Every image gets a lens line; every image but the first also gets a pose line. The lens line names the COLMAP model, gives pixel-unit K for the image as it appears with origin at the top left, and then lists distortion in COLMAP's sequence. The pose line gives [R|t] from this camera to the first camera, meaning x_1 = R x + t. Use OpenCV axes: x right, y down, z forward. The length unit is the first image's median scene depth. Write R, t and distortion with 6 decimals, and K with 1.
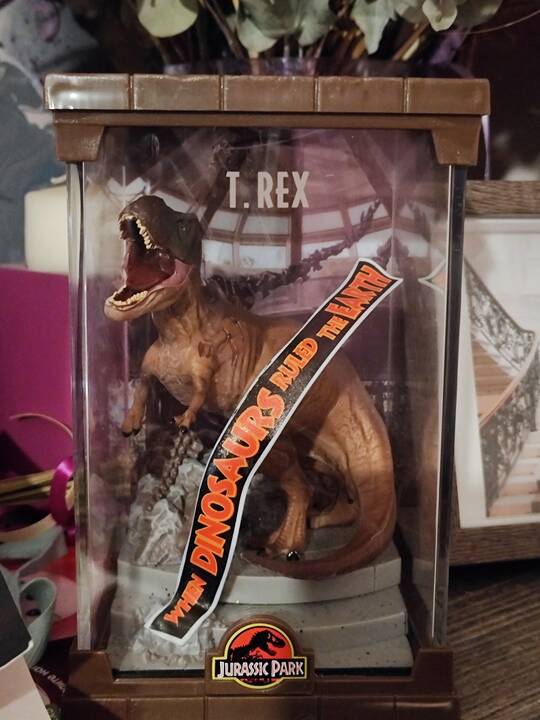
lens RADIAL K [[986.2, 0, 271.4], [0, 986.2, 360.4], [0, 0, 1]] dist [0.036013, 0.000000]
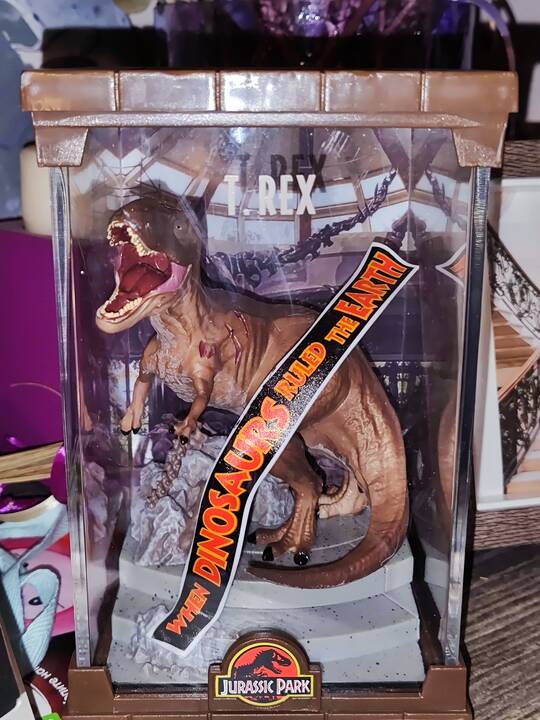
lens RADIAL K [[986.2, 0, 268.4], [0, 986.2, 359.6], [0, 0, 1]] dist [0.036013, 0.000000]
pose [[0.999761, -0.000756, -0.021841, 0.011782], [0.003098, 0.994214, 0.107372, -0.097150], [0.021633, -0.107414, 0.993979, 0.063883]]
